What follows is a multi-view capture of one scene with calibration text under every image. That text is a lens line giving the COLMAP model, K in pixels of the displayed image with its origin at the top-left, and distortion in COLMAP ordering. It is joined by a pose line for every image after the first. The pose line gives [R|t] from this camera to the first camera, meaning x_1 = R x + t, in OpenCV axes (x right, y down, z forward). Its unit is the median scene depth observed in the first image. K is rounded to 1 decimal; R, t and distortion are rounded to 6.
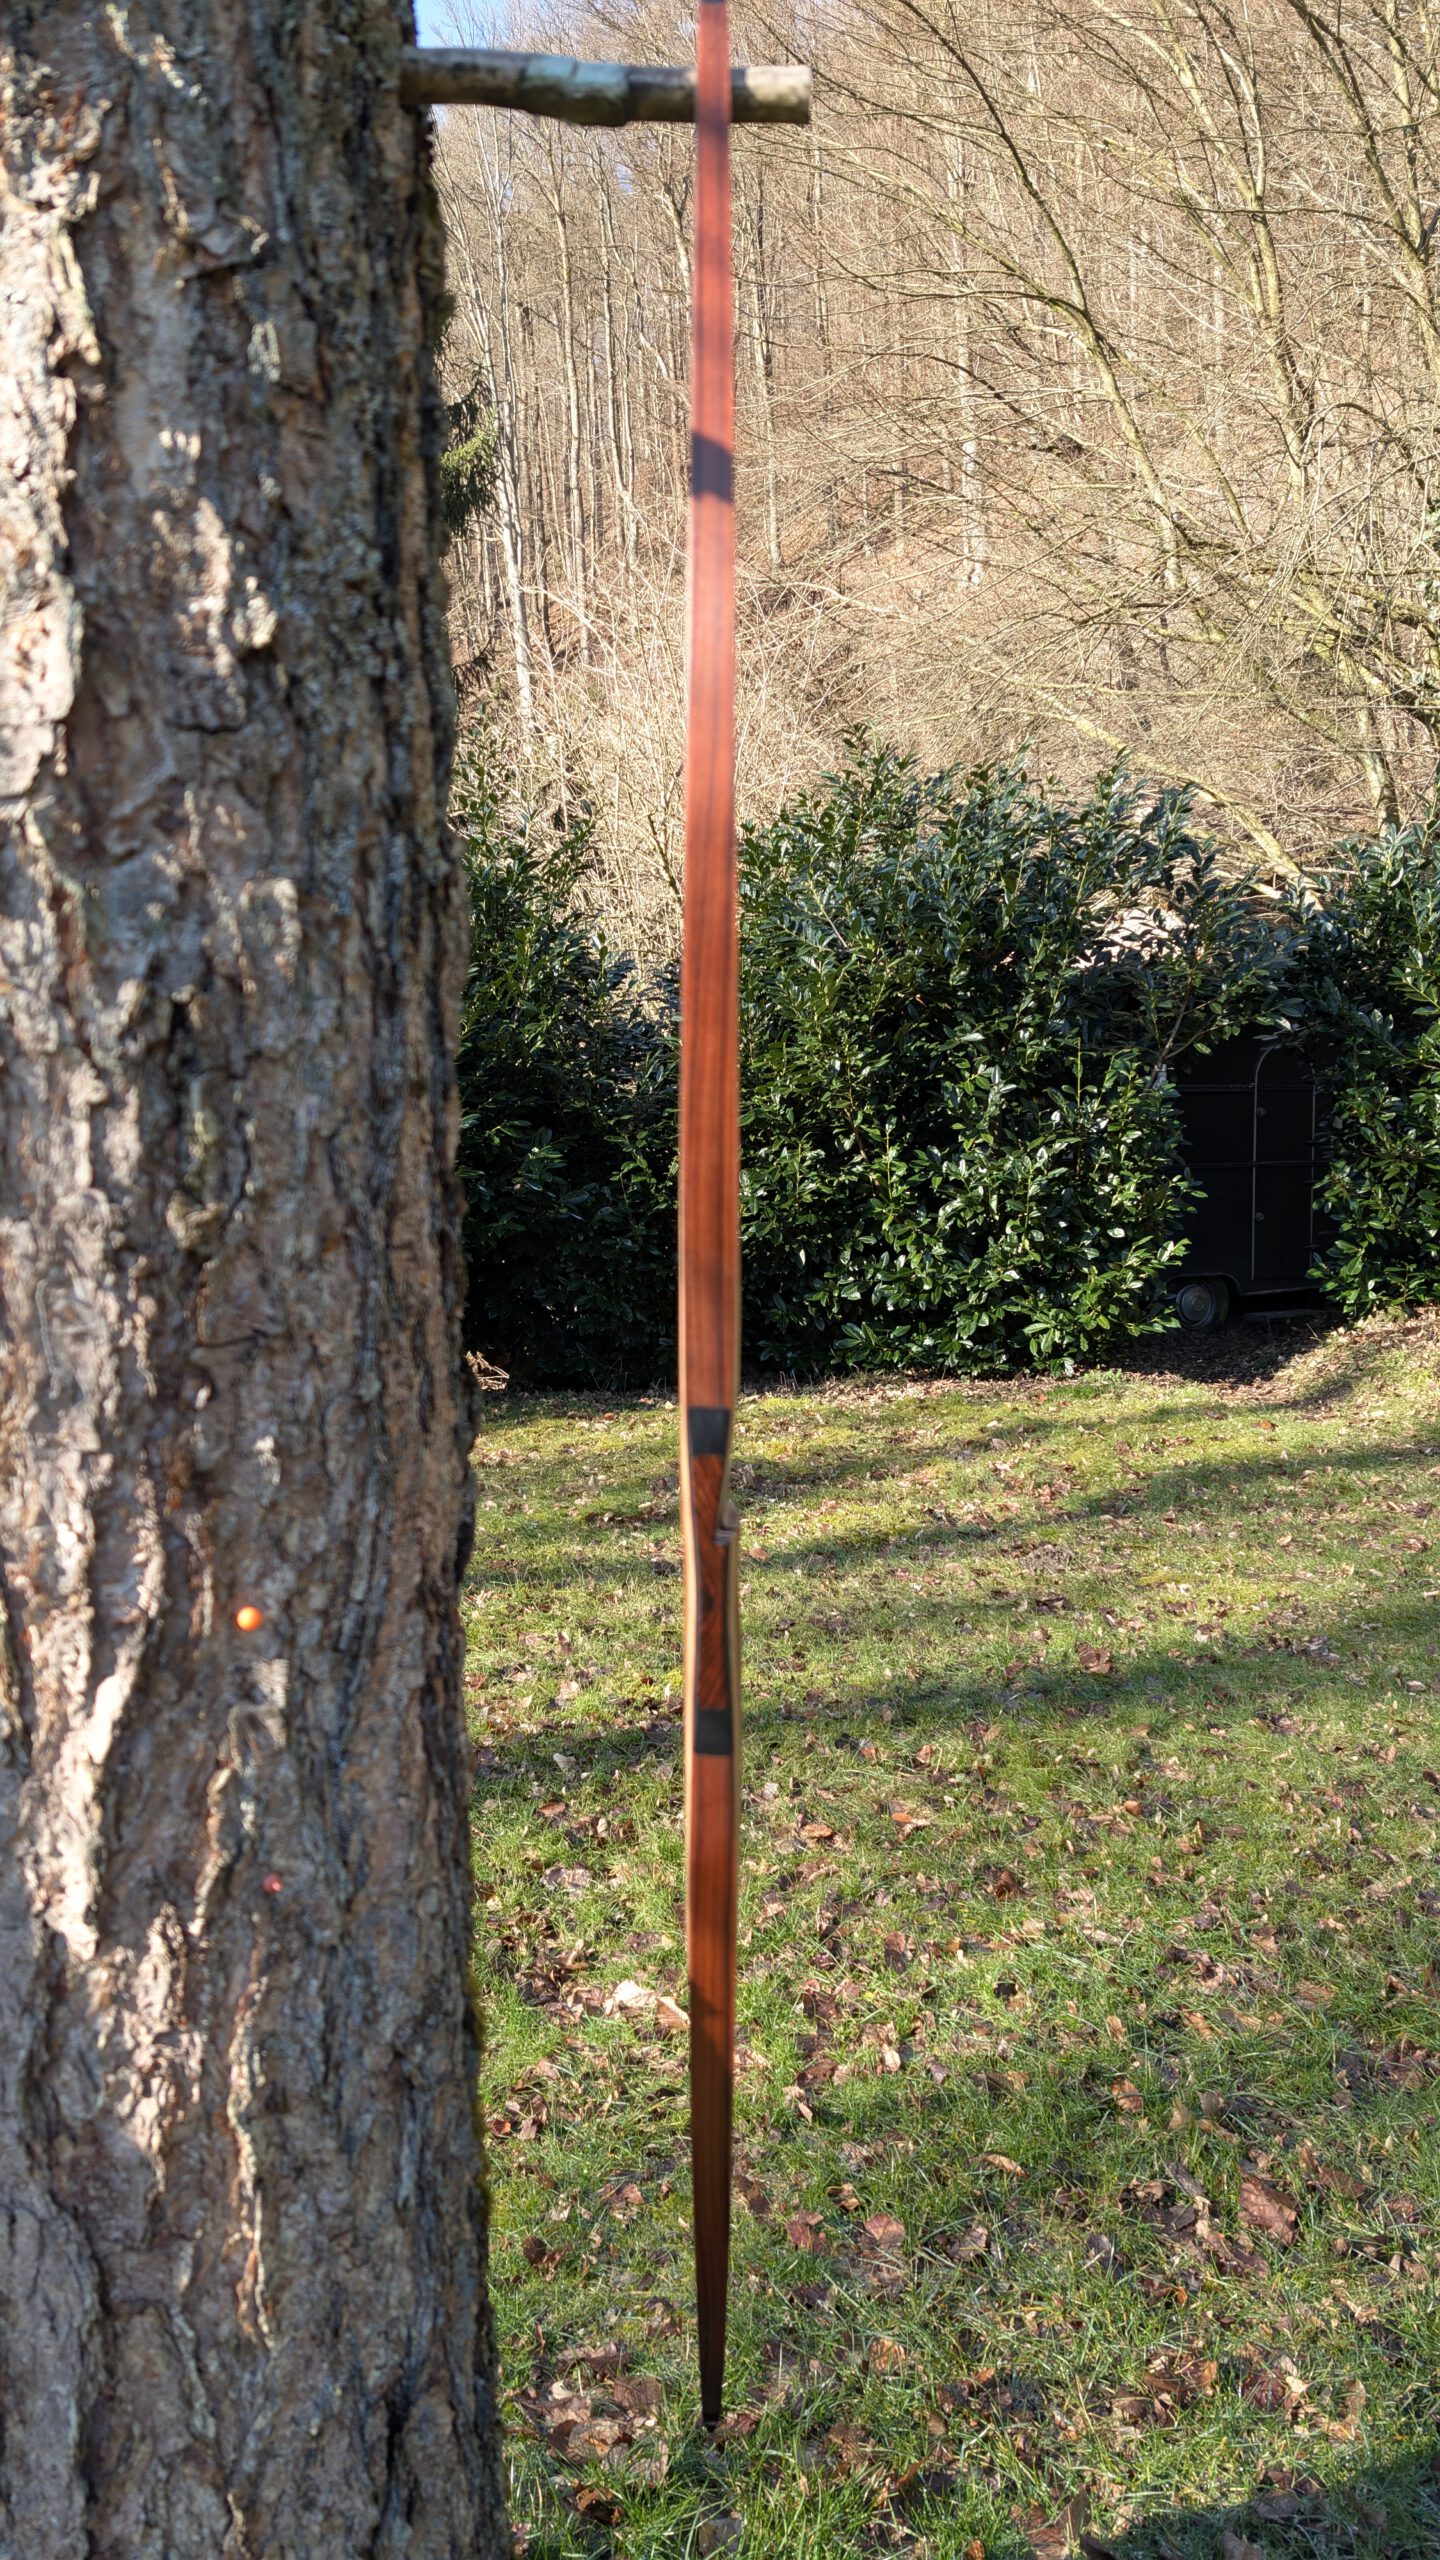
lens RADIAL K [[1837.3, 0, 720.0], [0, 1837.3, 1280.0], [0, 0, 1]] dist [0.033758, -0.035168]
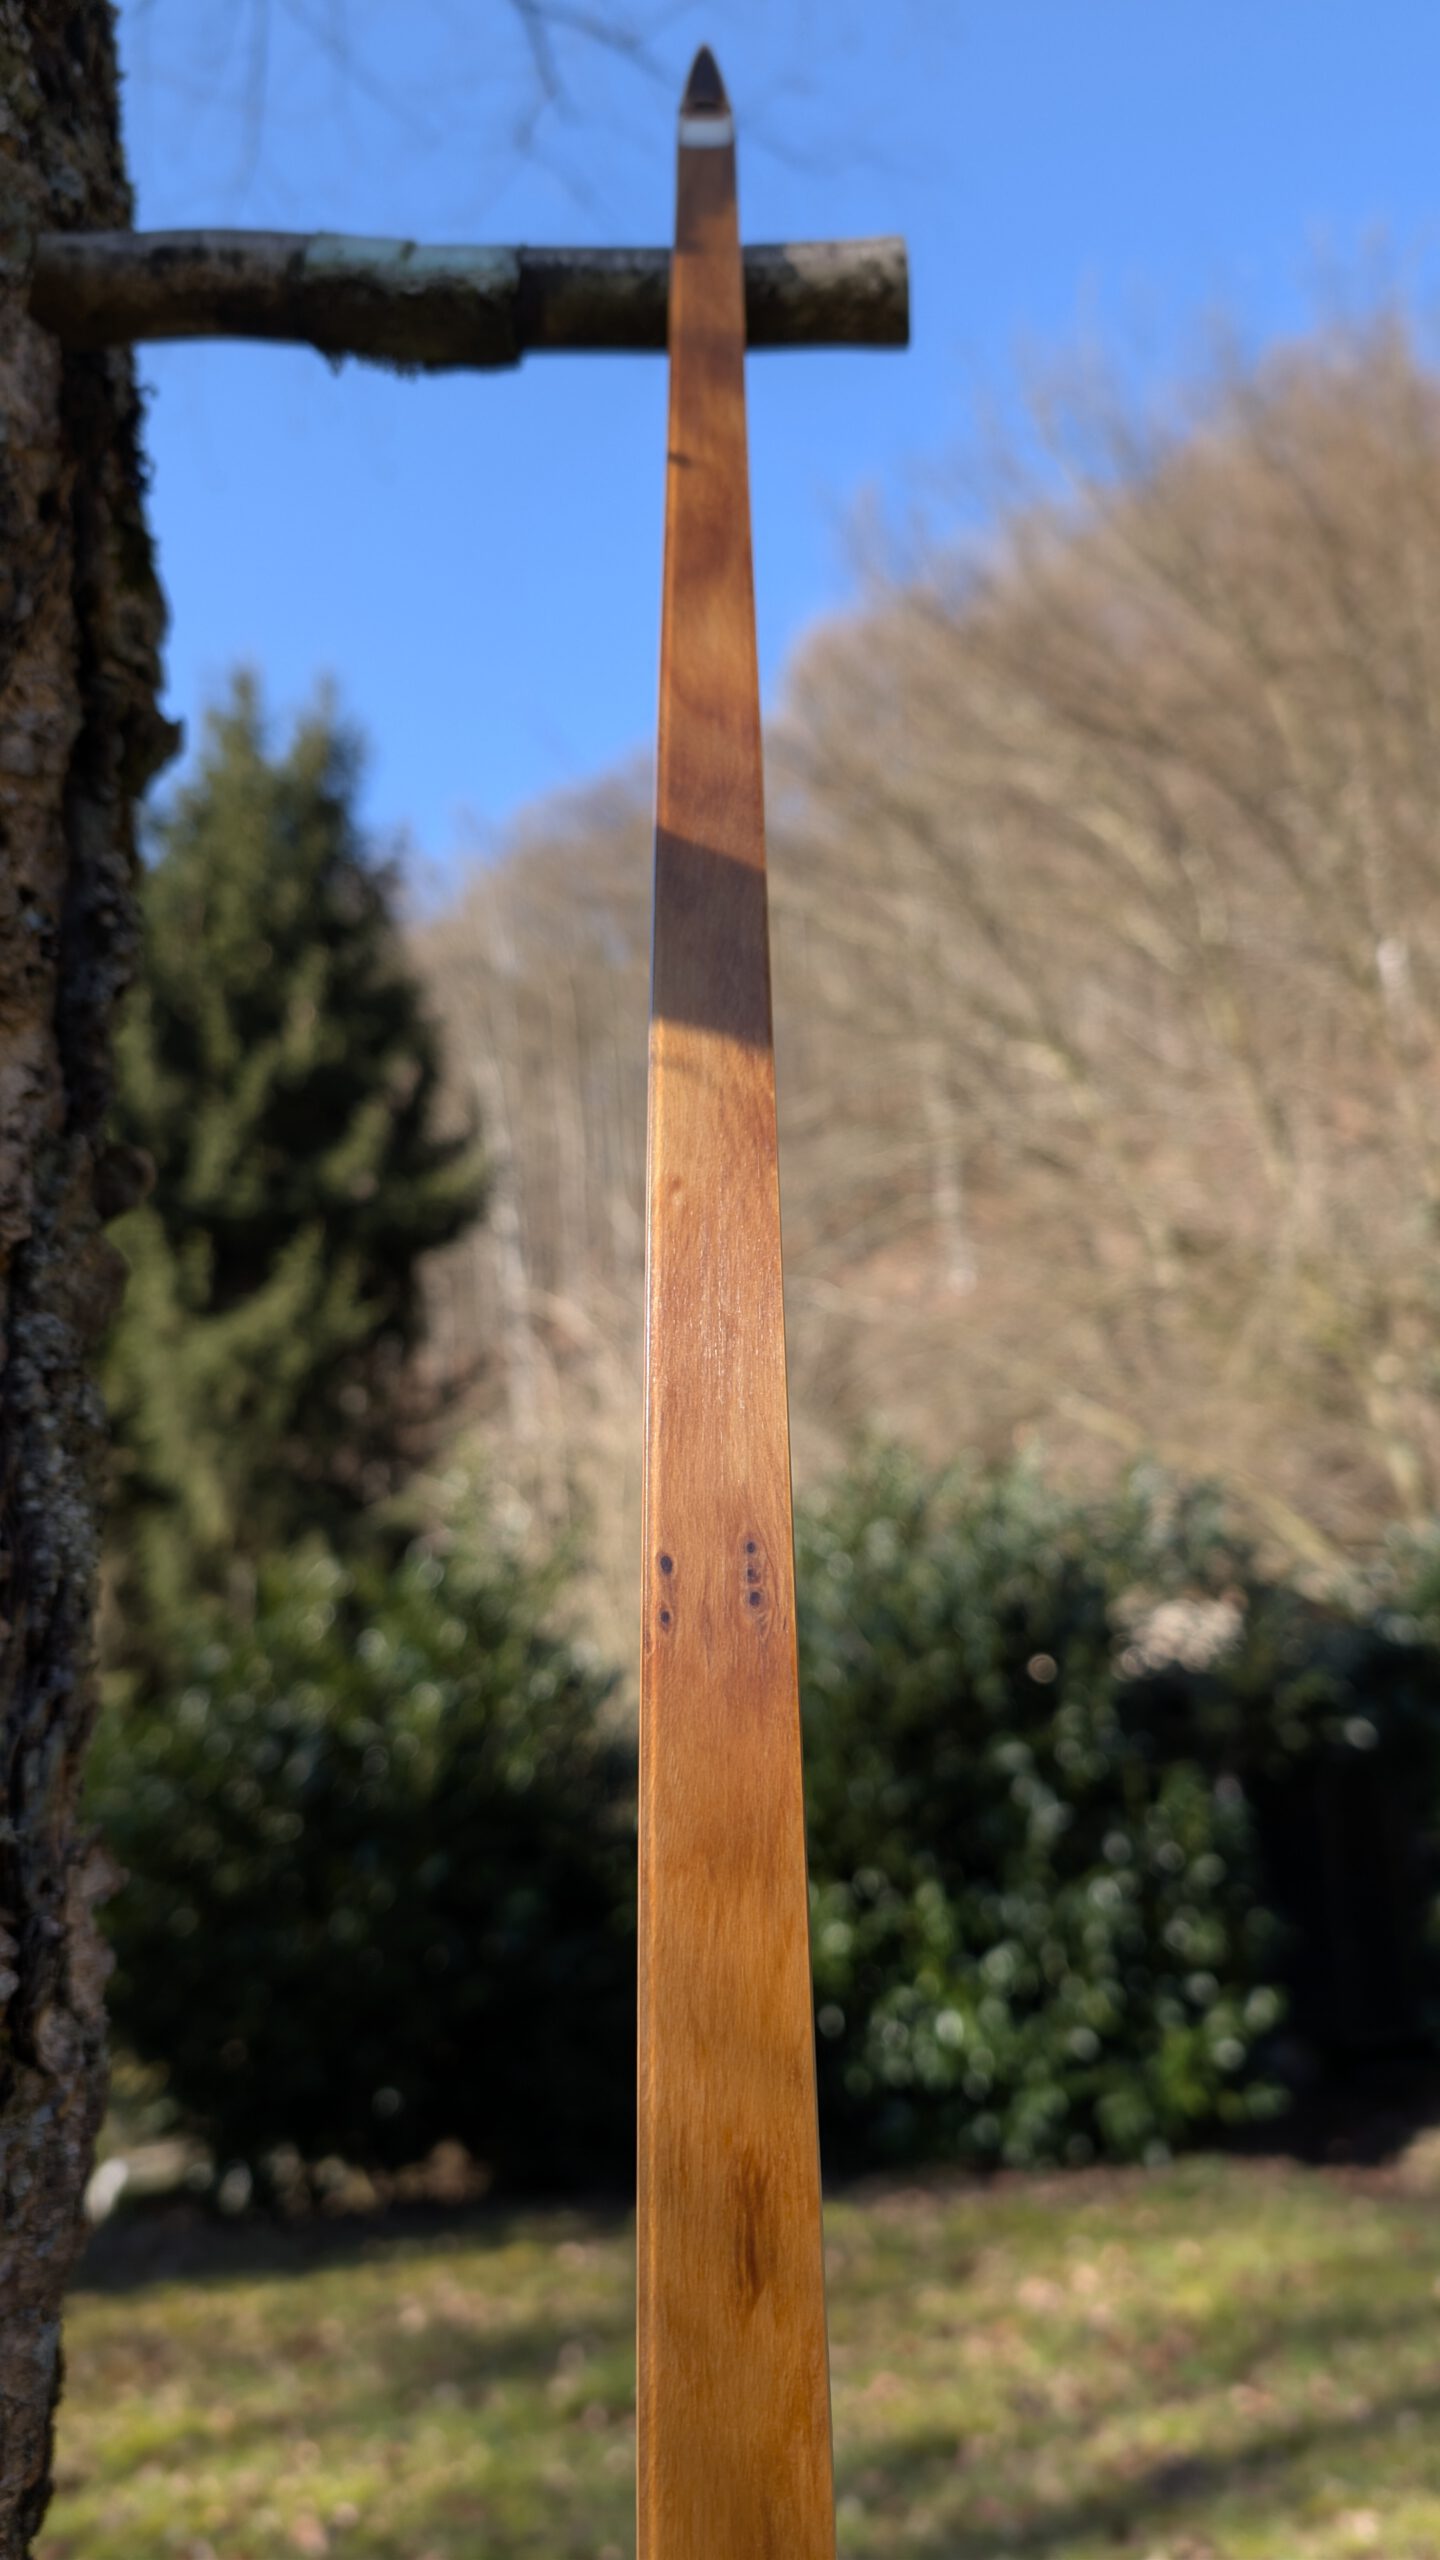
lens RADIAL K [[1928.8, 0, 779.1], [0, 1928.8, 1280.2], [0, 0, 1]] dist [0.003532, -0.004116]
pose [[0.999138, -0.023891, 0.033961, -0.001753], [0.034431, 0.933833, -0.356048, -0.055687], [-0.023208, 0.356910, 0.933850, 0.152612]]
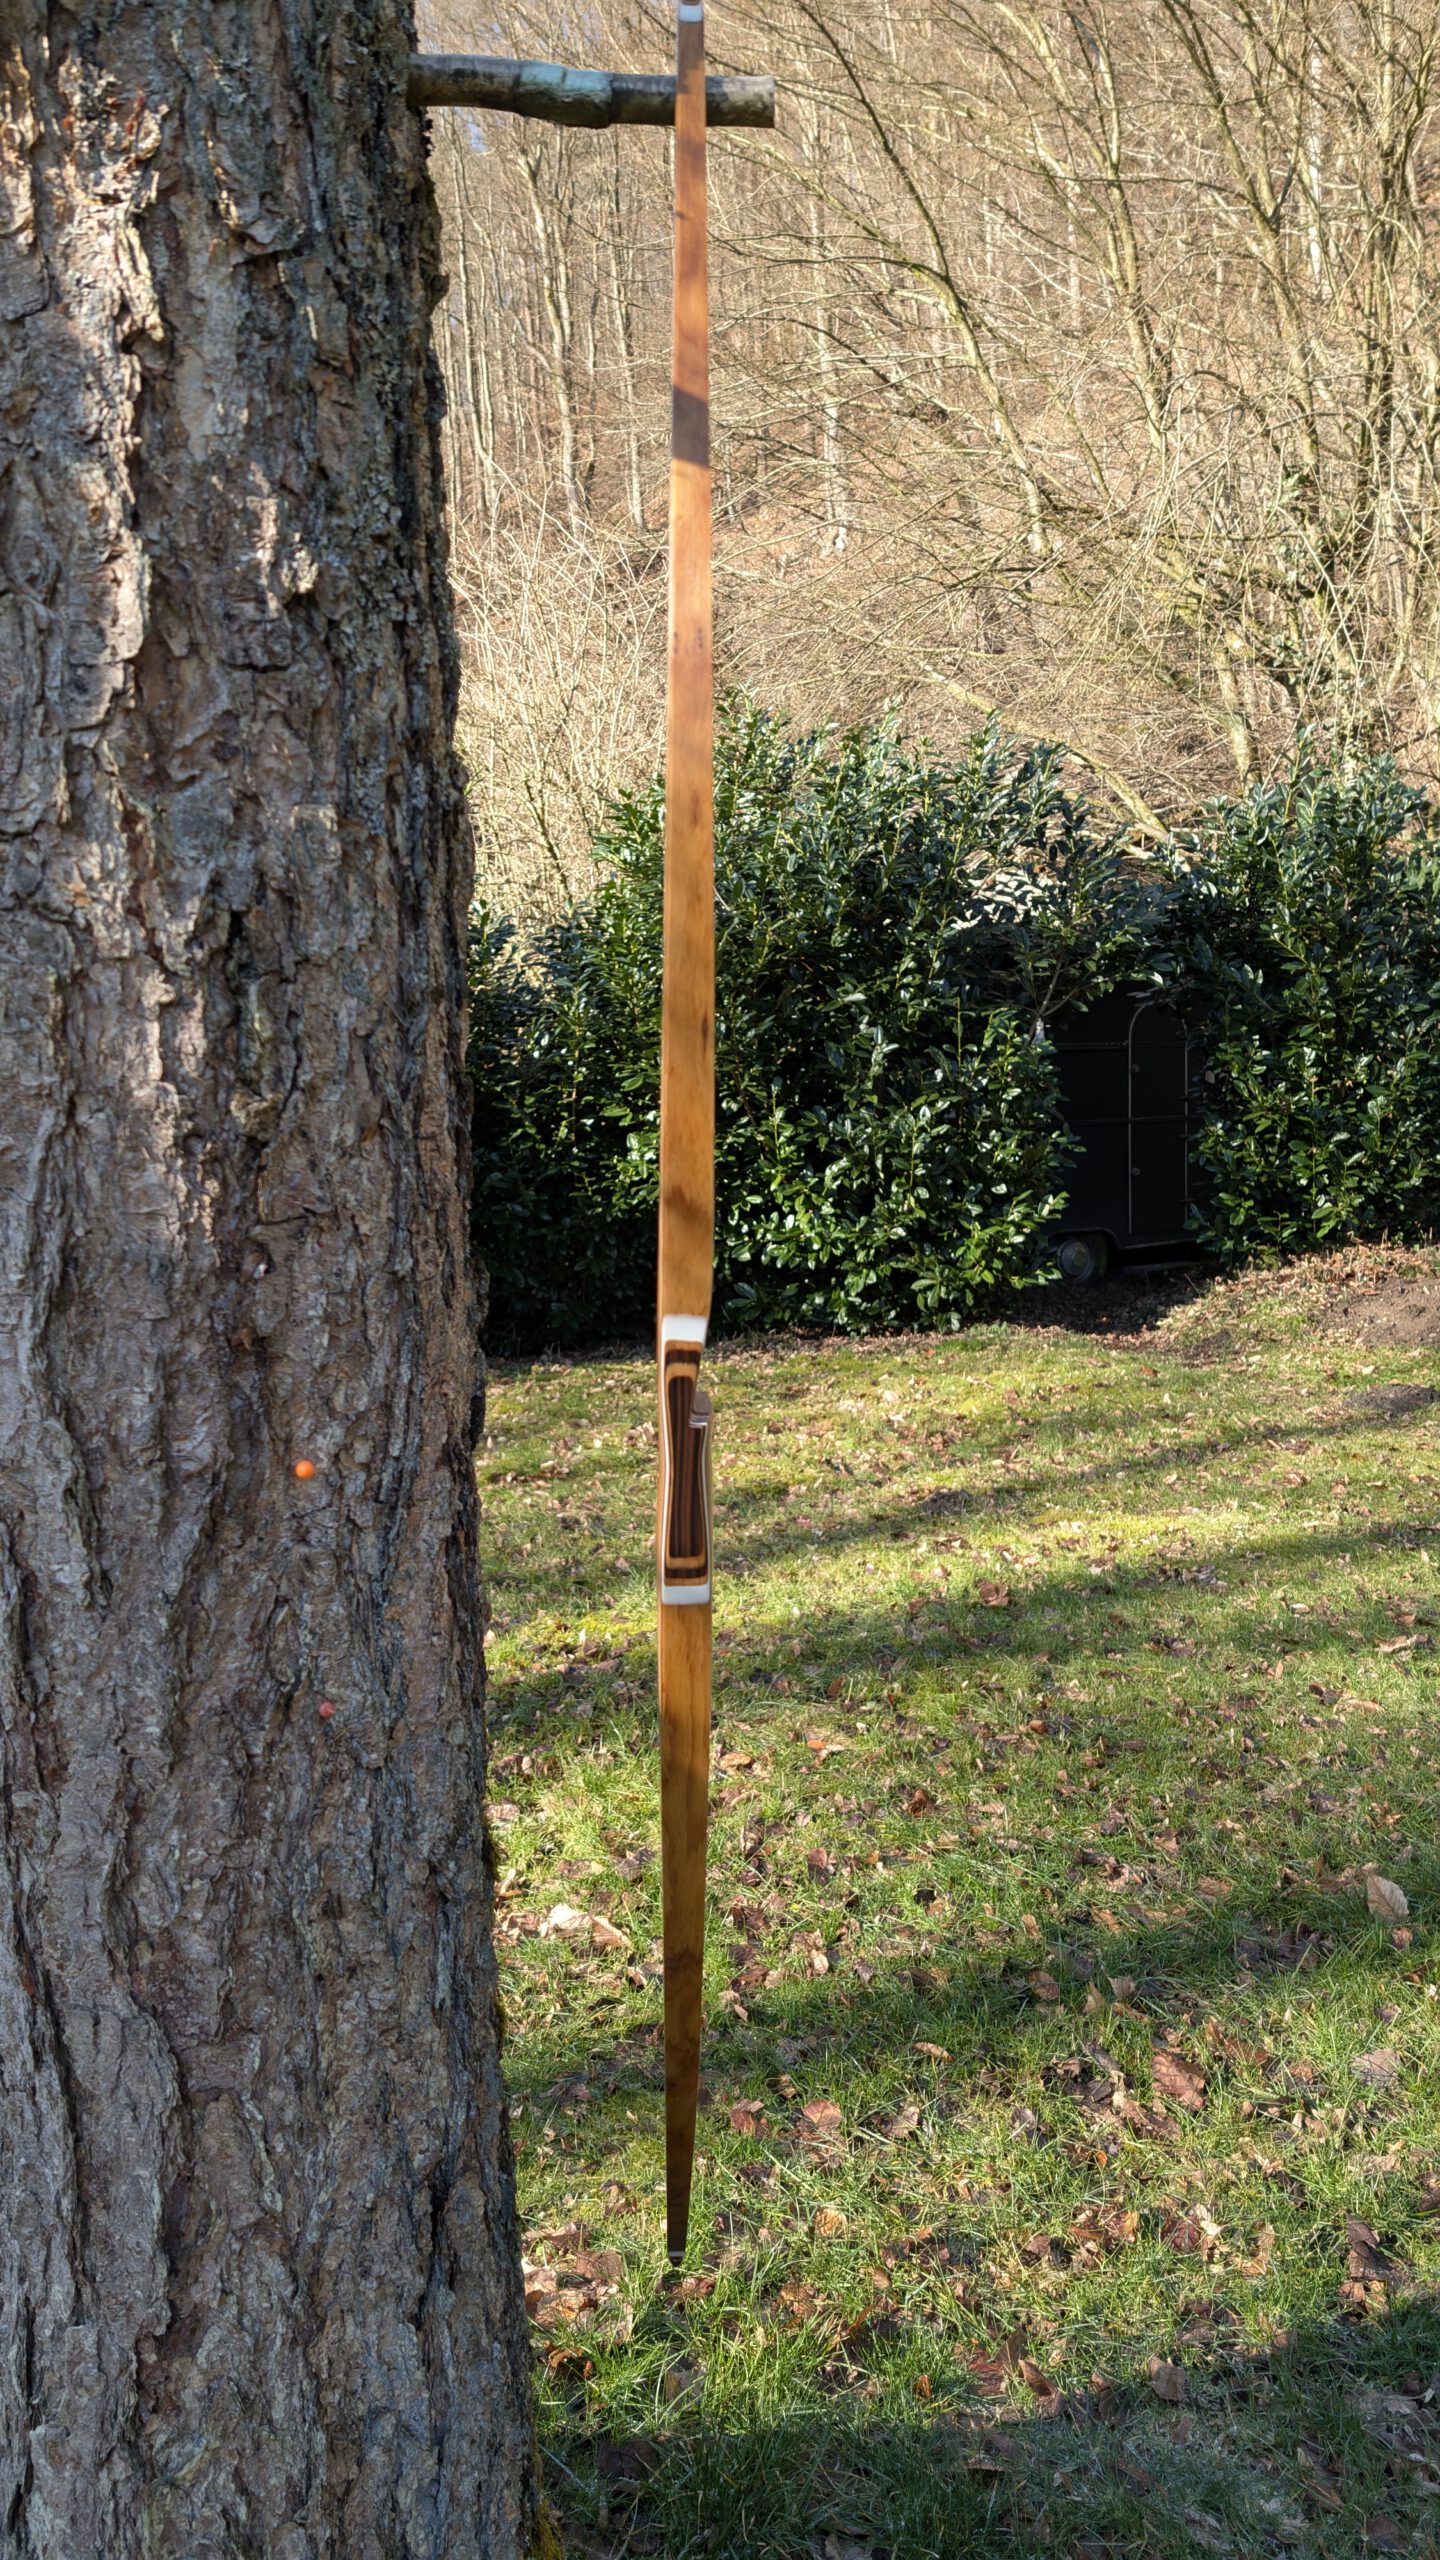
lens RADIAL K [[1847.9, 0, 701.6], [0, 1847.9, 1269.3], [0, 0, 1]] dist [0.029233, -0.037847]
pose [[0.998210, -0.022757, 0.055314, -0.017884], [0.022224, 0.999701, 0.010245, 0.013527], [-0.055530, -0.008997, 0.998416, -0.031476]]
